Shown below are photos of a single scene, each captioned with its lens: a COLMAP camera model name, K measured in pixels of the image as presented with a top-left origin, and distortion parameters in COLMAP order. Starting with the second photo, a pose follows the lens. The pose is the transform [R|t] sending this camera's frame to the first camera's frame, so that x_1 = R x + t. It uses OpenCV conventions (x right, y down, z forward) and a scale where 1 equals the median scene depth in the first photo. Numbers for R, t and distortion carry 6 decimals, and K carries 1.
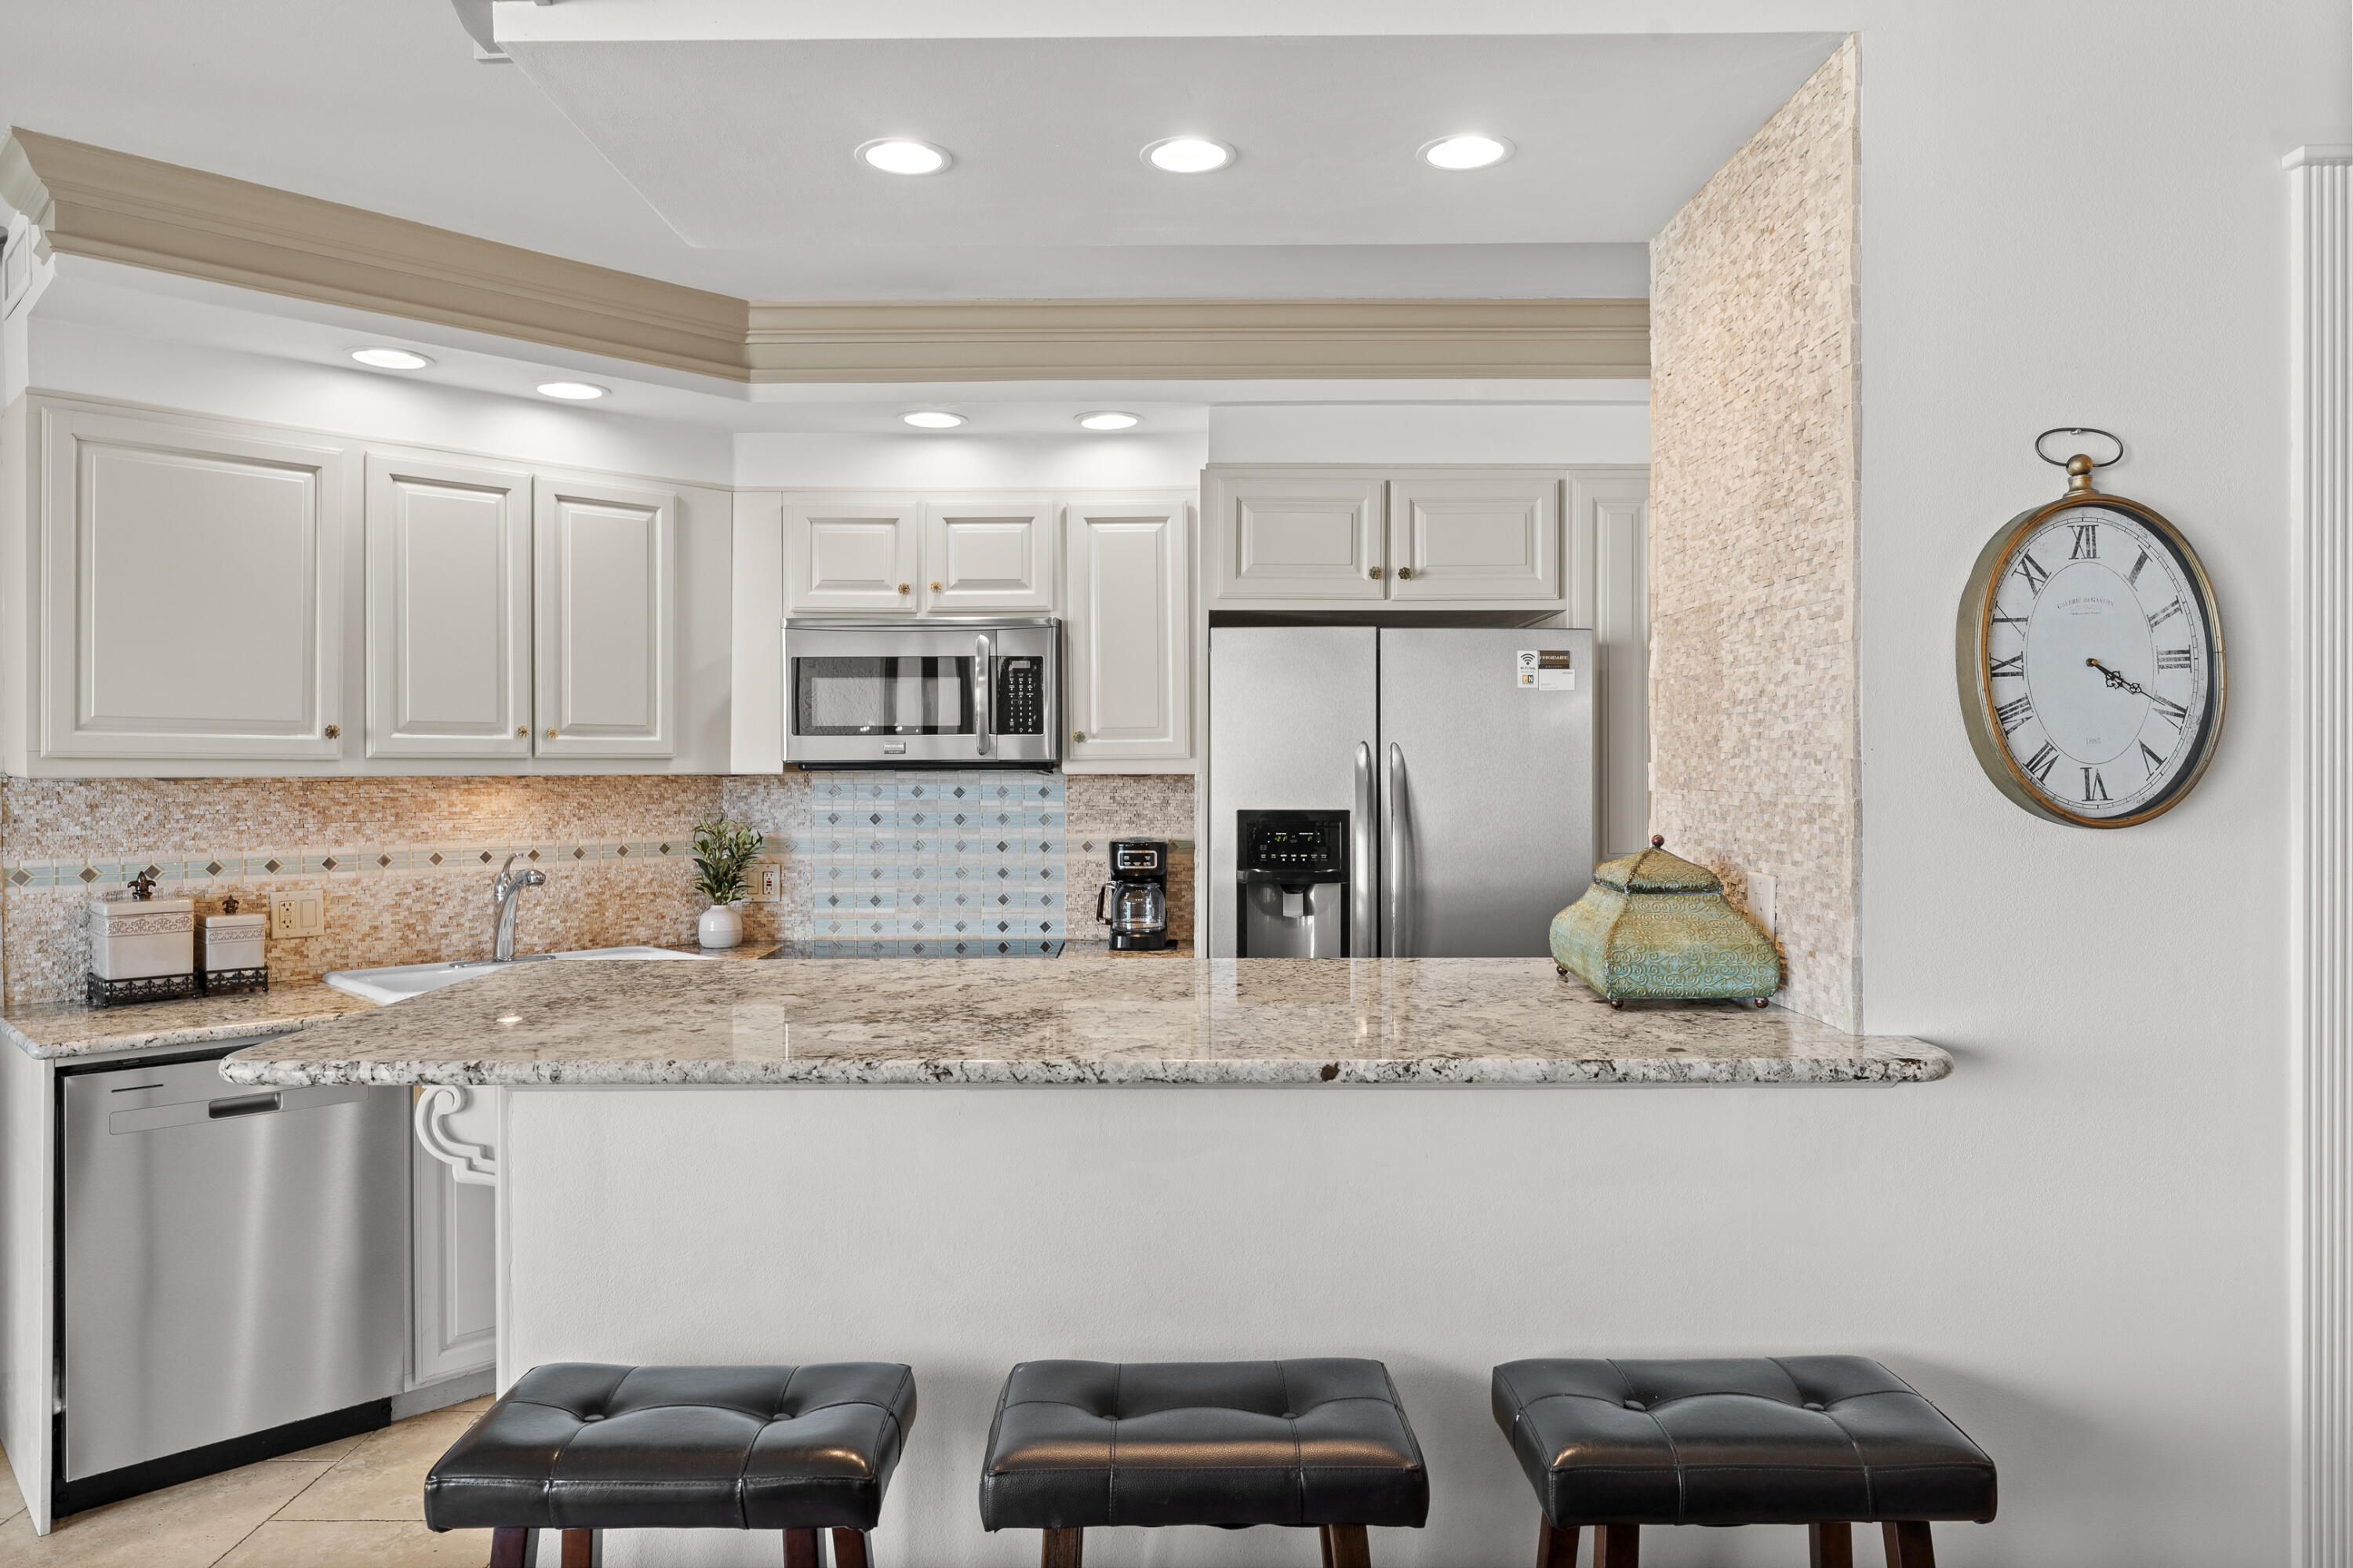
lens RADIAL K [[1514.1, 0, 1176.5], [0, 1514.1, 784.0], [0, 0, 1]] dist [-0.004774, -0.001741]
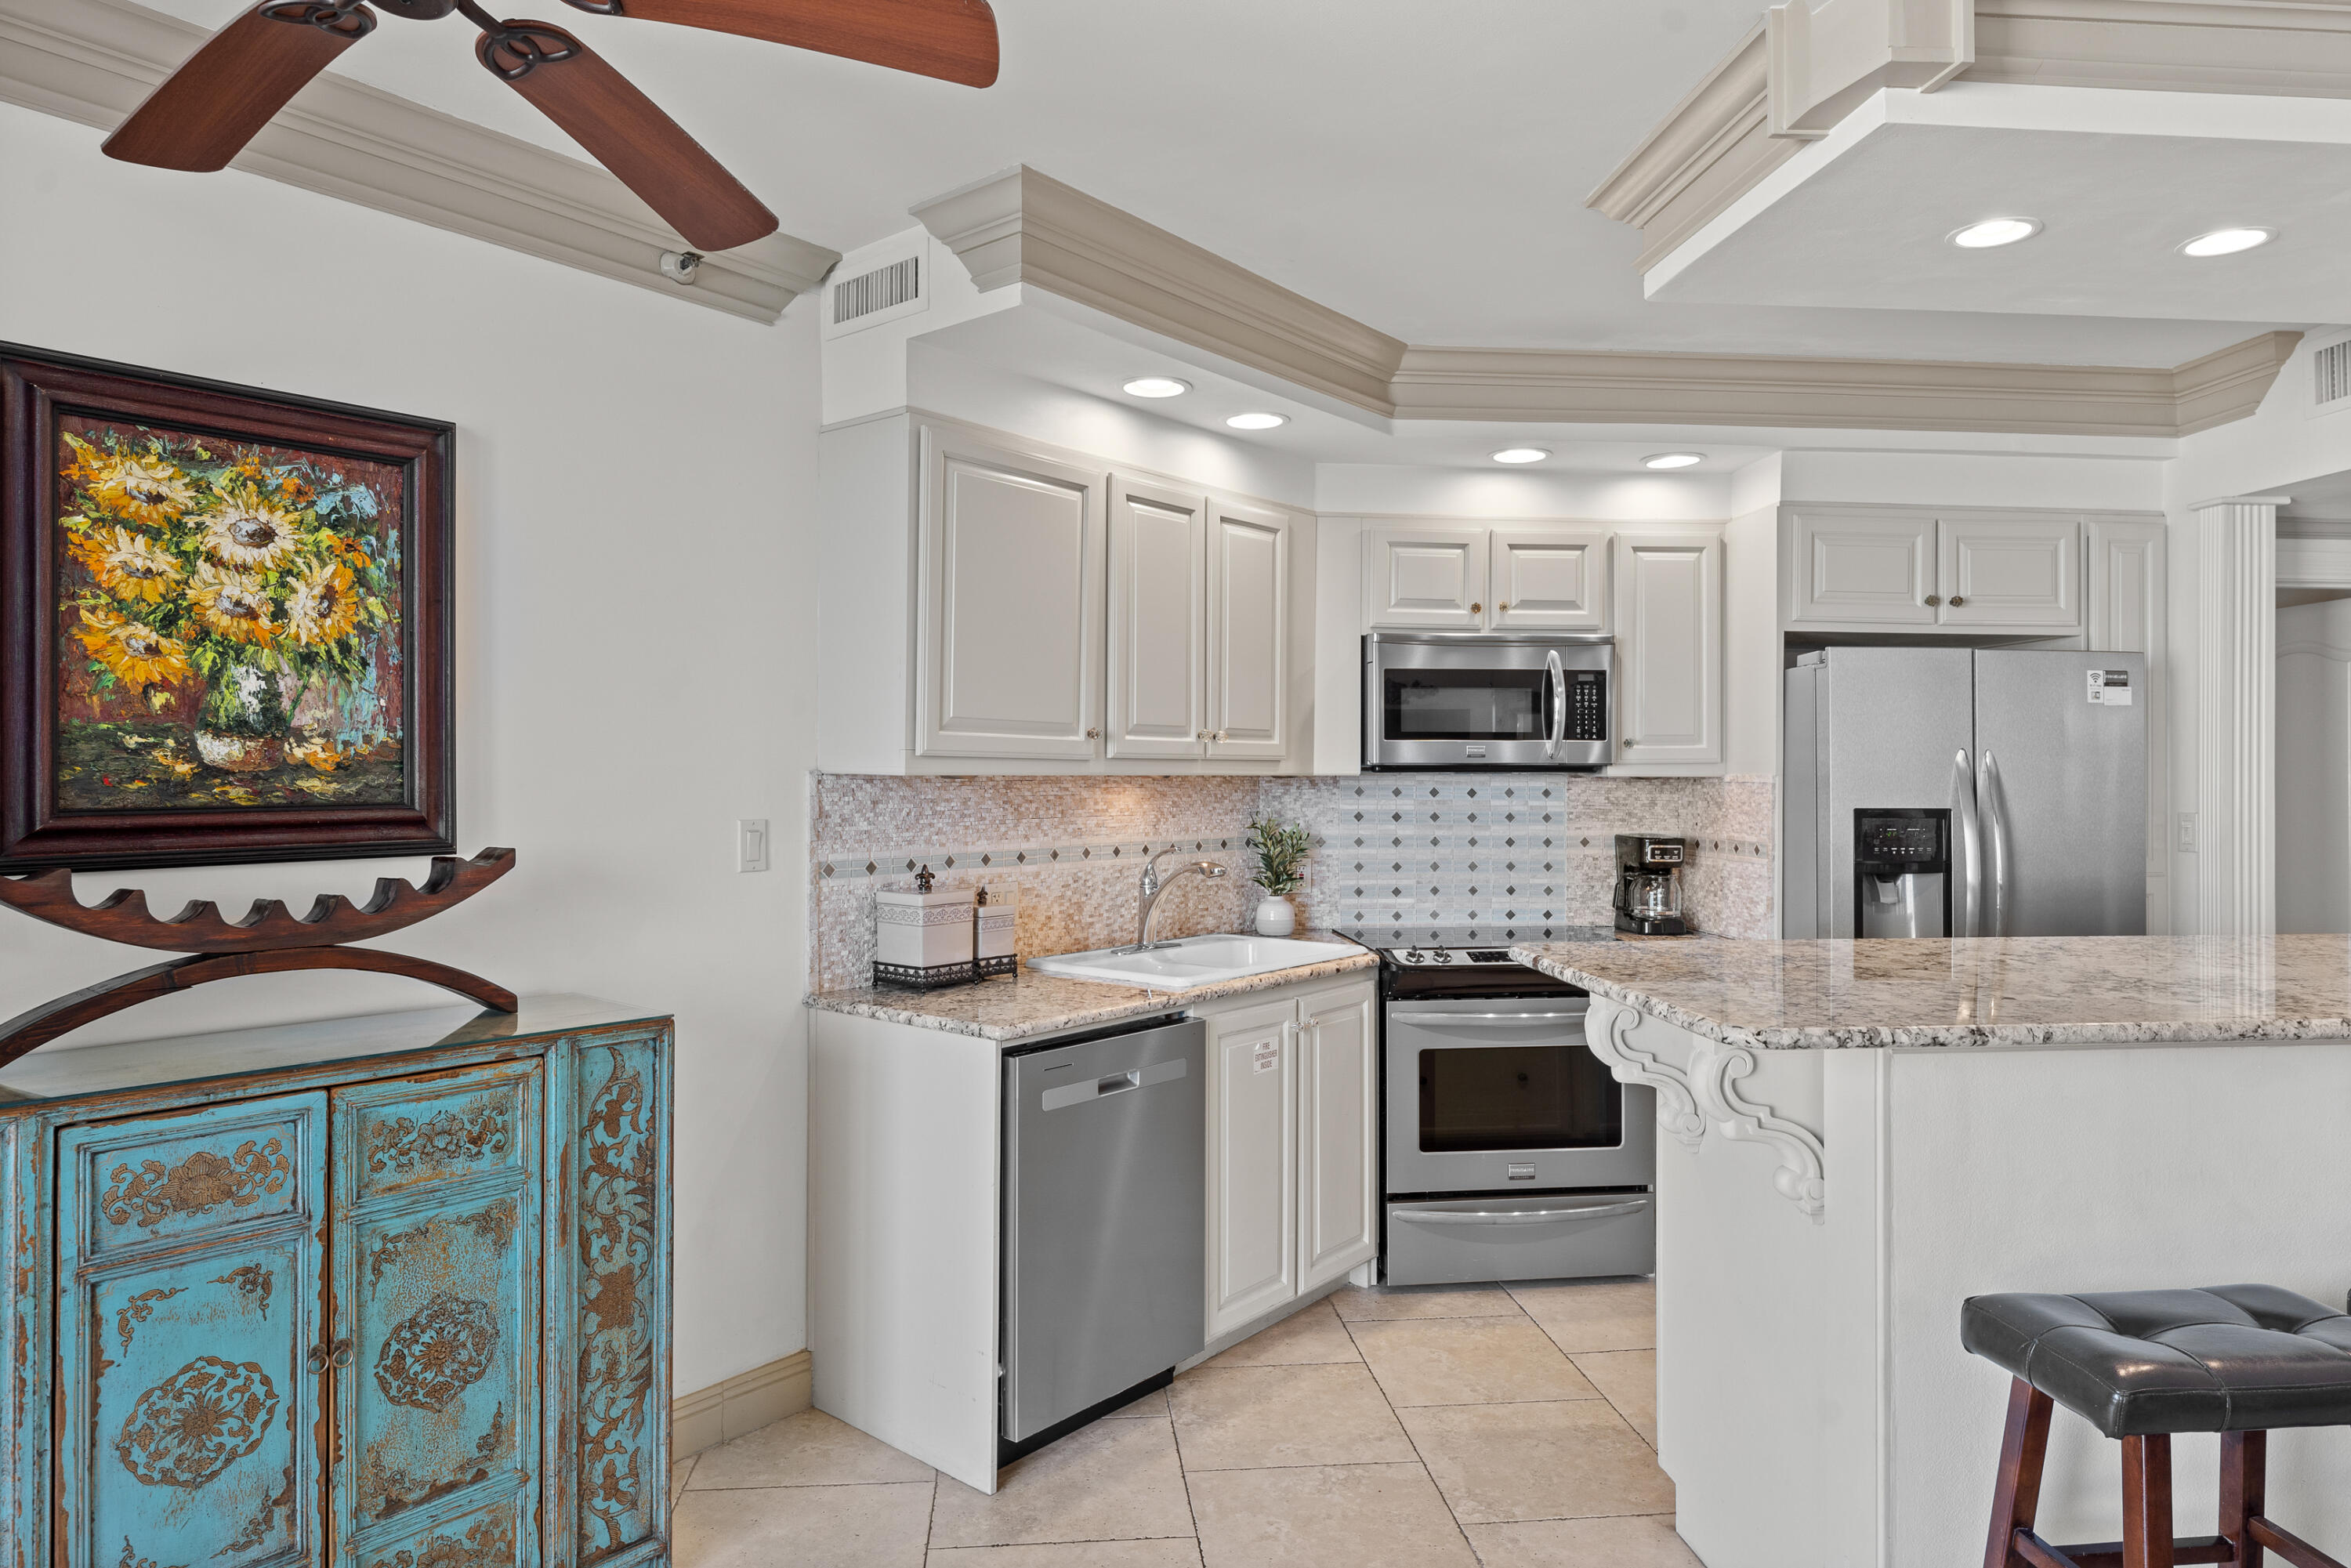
lens RADIAL K [[1406.0, 0, 1162.9], [0, 1406.0, 767.8], [0, 0, 1]] dist [-0.003296, -0.000081]
pose [[0.995788, 0.004658, 0.091567, -0.511254], [-0.003271, 0.999878, -0.015292, 0.004049], [-0.091627, 0.014928, 0.995682, 0.004347]]
